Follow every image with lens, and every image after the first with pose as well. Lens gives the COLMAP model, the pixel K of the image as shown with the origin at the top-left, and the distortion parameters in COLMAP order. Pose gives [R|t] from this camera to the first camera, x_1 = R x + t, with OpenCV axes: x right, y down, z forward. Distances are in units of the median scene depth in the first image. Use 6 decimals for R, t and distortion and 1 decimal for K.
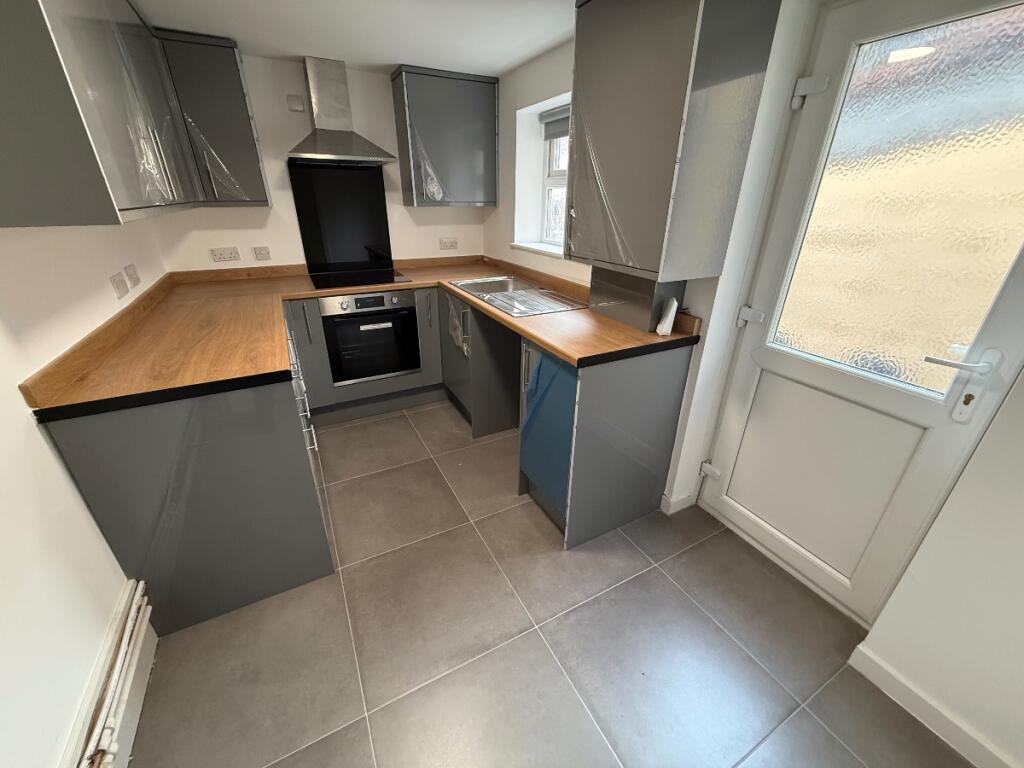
lens RADIAL K [[407.1, 0, 511.2], [0, 407.1, 384.8], [0, 0, 1]] dist [-0.005752, 0.000634]
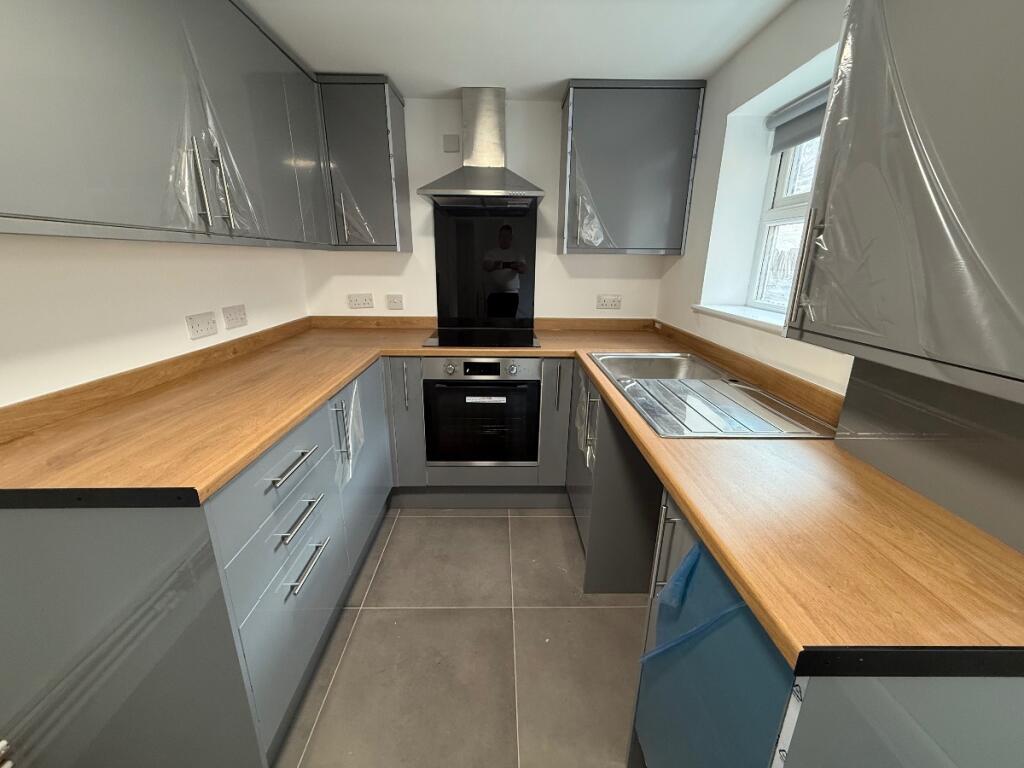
lens RADIAL K [[407.1, 0, 508.8], [0, 407.1, 380.6], [0, 0, 1]] dist [-0.005752, 0.000634]
pose [[0.888876, 0.128027, -0.439895, 0.040875], [-0.192691, 0.975579, -0.105429, -0.106078], [0.415655, 0.178477, 0.891839, 0.325316]]
